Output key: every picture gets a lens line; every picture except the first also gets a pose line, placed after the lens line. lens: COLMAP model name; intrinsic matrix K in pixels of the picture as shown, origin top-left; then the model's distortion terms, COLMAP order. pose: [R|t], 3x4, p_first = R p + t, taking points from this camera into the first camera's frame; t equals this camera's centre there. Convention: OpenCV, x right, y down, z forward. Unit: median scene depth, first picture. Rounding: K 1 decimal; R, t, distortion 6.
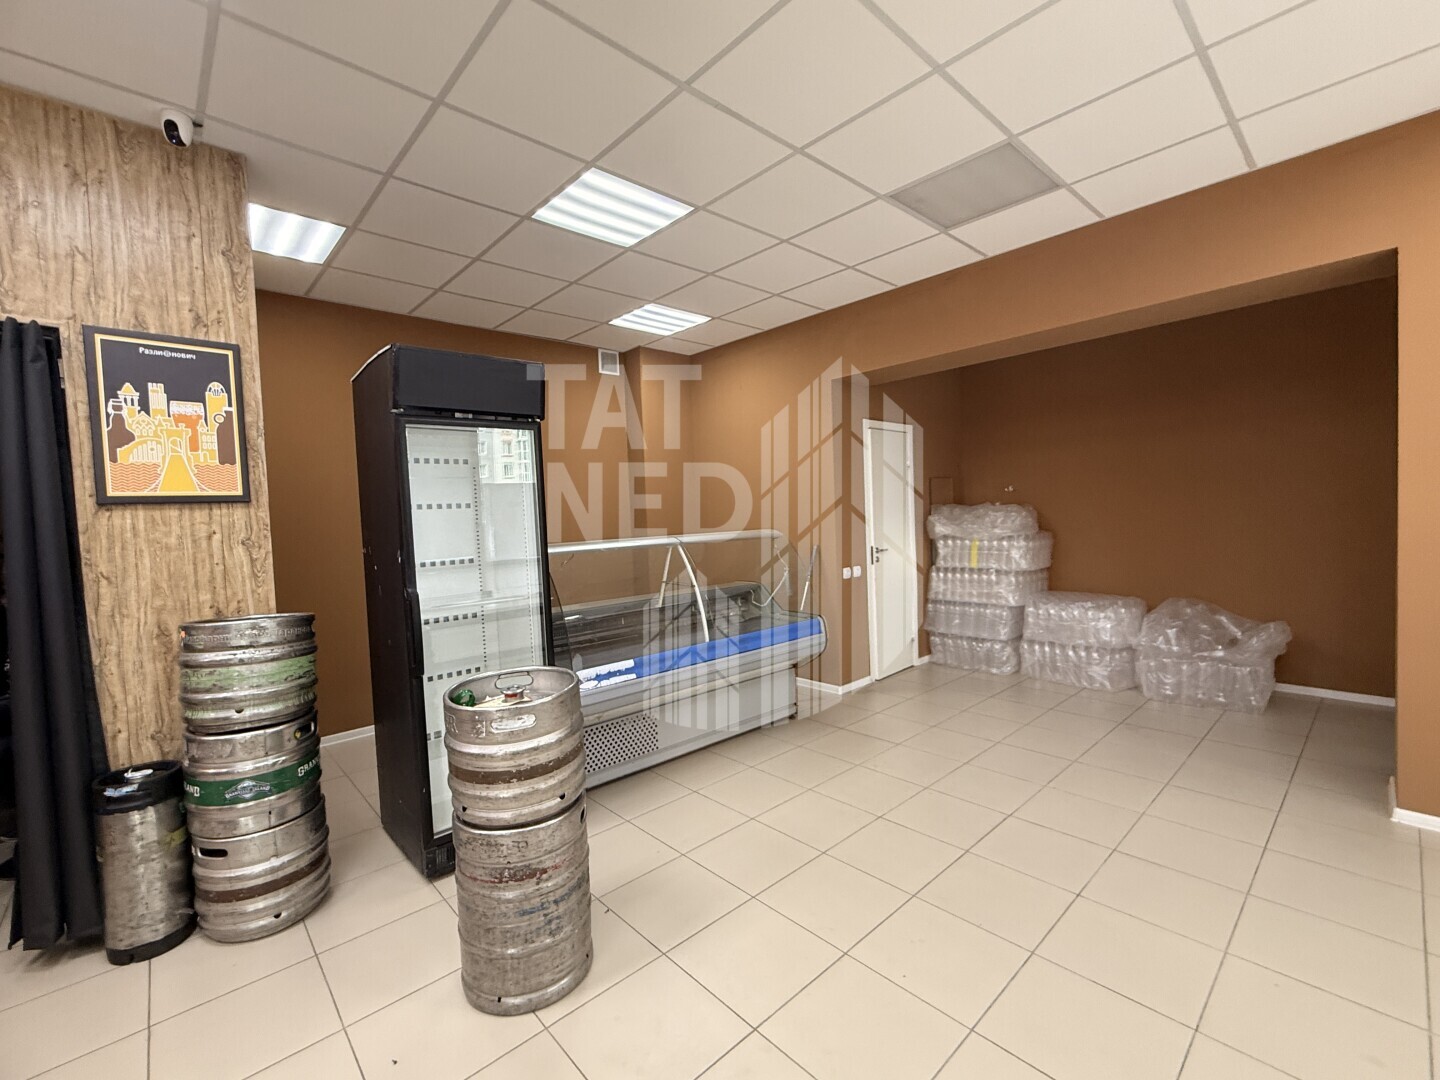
lens RADIAL K [[619.3, 0, 718.1], [0, 619.3, 539.0], [0, 0, 1]] dist [-0.000581, 0.000268]
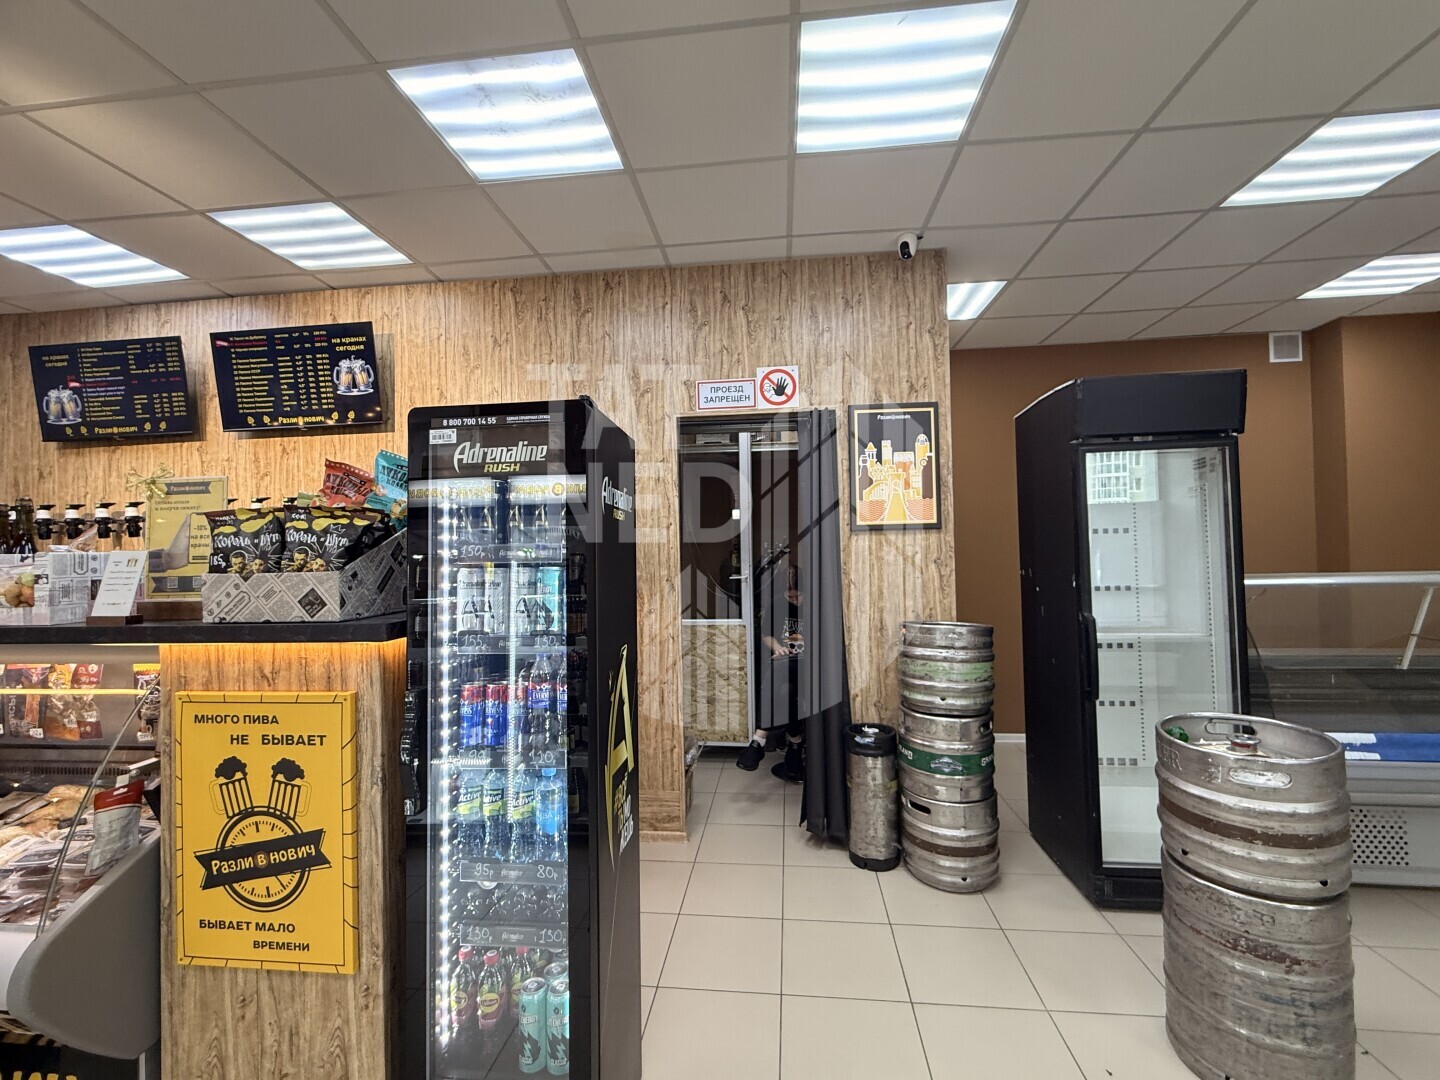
lens RADIAL K [[619.3, 0, 716.4], [0, 619.3, 539.4], [0, 0, 1]] dist [-0.000581, 0.000268]
pose [[0.659930, 0.012778, -0.751218, -0.119461], [-0.035170, 0.999285, -0.013898, -0.004823], [0.750504, 0.035592, 0.659907, -0.128353]]
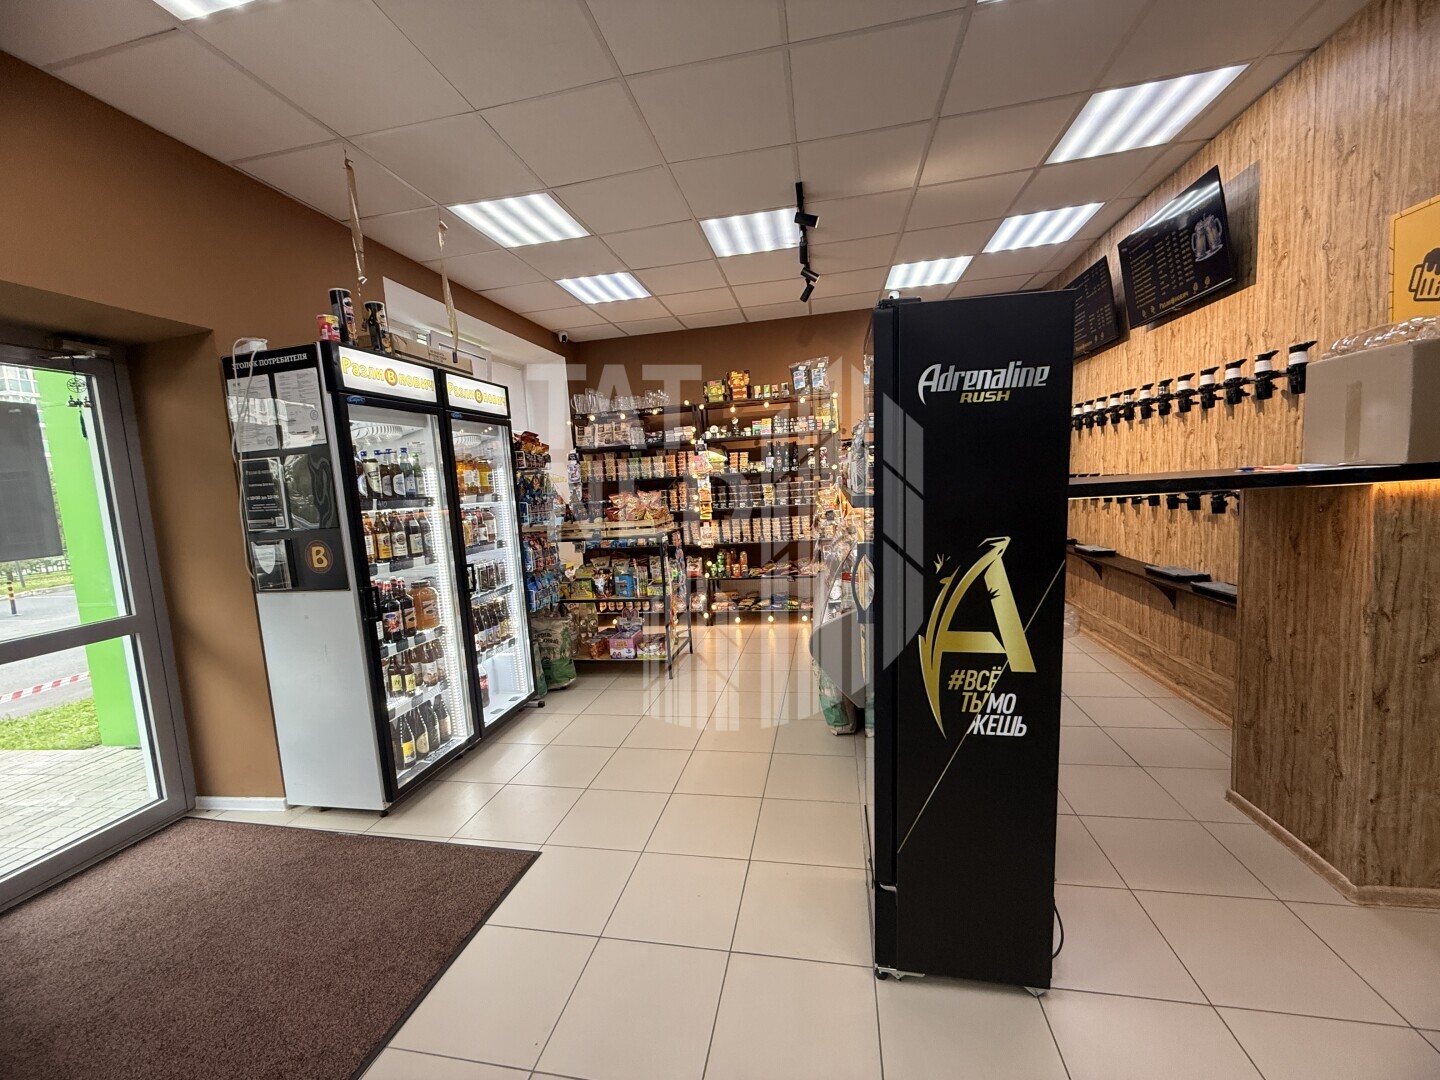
lens RADIAL K [[574.5, 0, 714.6], [0, 574.5, 538.0], [0, 0, 1]] dist [-0.000199, 0.000102]
pose [[-0.801009, 0.148673, -0.579898, -0.117079], [0.068517, 0.985074, 0.157909, -0.006923], [0.594719, 0.086753, -0.799239, 0.511262]]
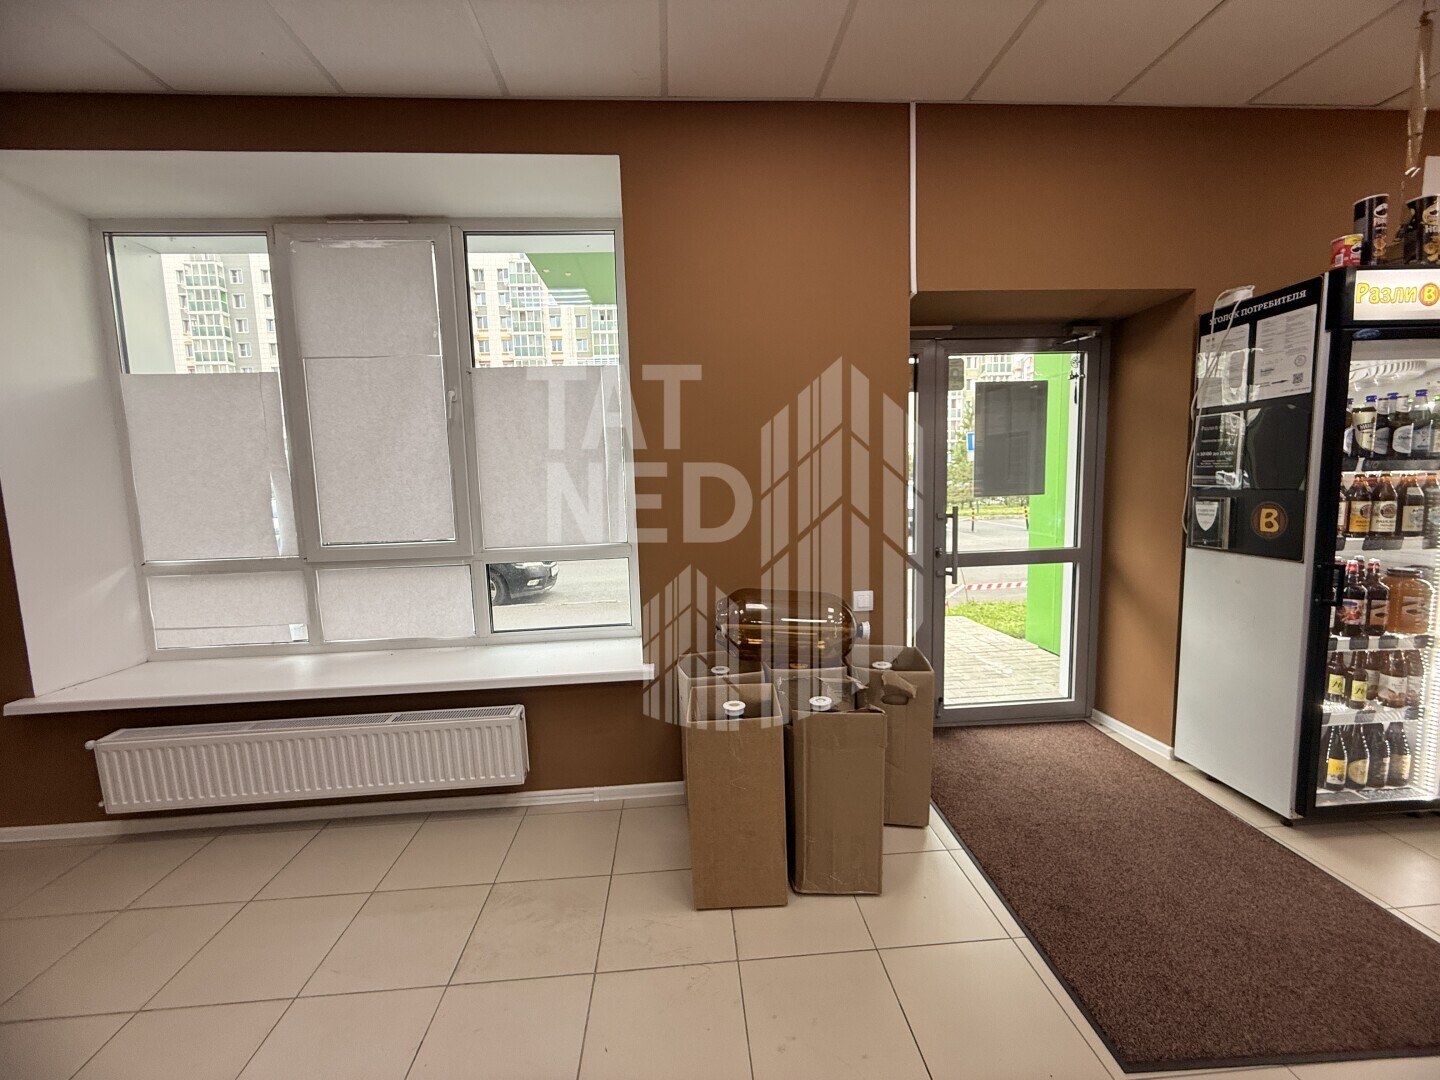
lens RADIAL K [[574.5, 0, 716.7], [0, 574.5, 538.2], [0, 0, 1]] dist [-0.000199, 0.000102]
pose [[-0.780719, -0.005117, 0.624861, -0.028203], [0.086956, 0.989348, 0.116748, -0.018188], [-0.618802, 0.145483, -0.771958, 0.555202]]
